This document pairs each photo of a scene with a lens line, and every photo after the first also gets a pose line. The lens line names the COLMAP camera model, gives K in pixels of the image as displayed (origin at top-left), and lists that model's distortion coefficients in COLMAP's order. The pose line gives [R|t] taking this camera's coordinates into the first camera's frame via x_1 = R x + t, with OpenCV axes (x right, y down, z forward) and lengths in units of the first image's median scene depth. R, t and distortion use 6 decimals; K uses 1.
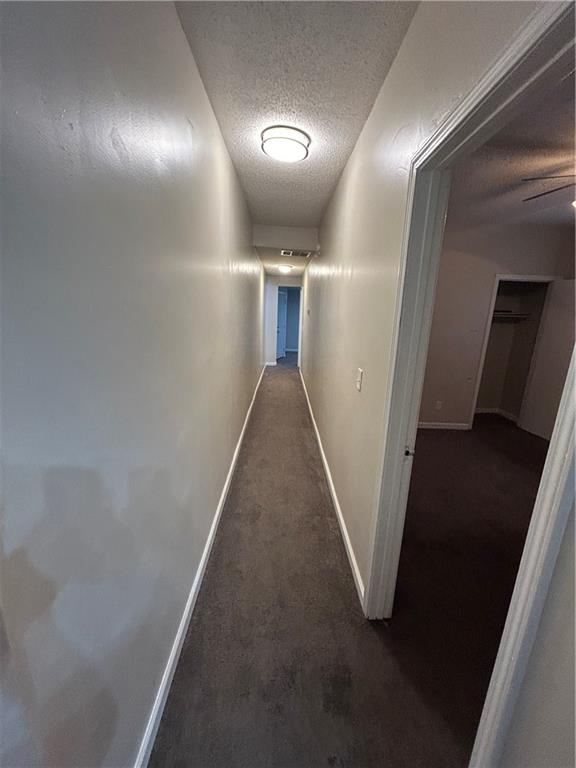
lens RADIAL K [[311.5, 0, 288.0], [0, 311.5, 384.0], [0, 0, 1]] dist [0.000125, 0.000439]
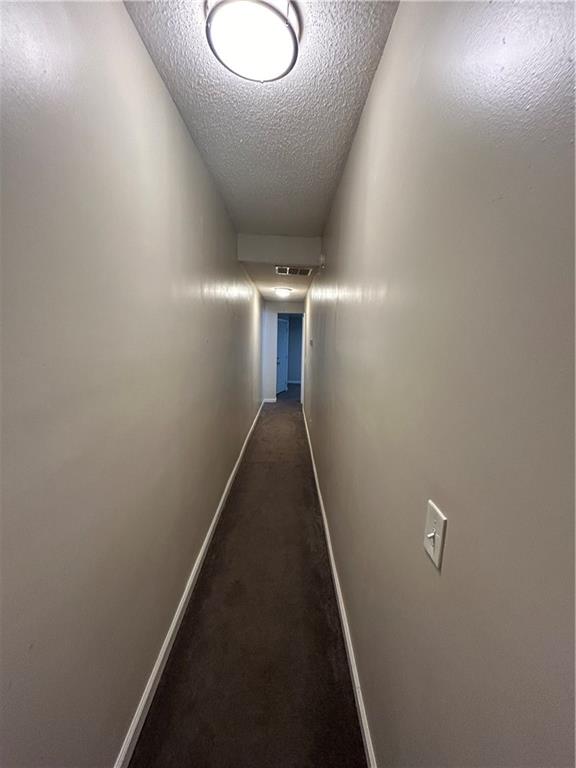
lens RADIAL K [[306.1, 0, 287.0], [0, 306.1, 387.1], [0, 0, 1]] dist [-0.000160, 0.000052]
pose [[0.999682, -0.009739, -0.023252, 0.018014], [0.008031, 0.997342, -0.072420, -0.051214], [0.023895, 0.072210, 0.997103, 0.185974]]
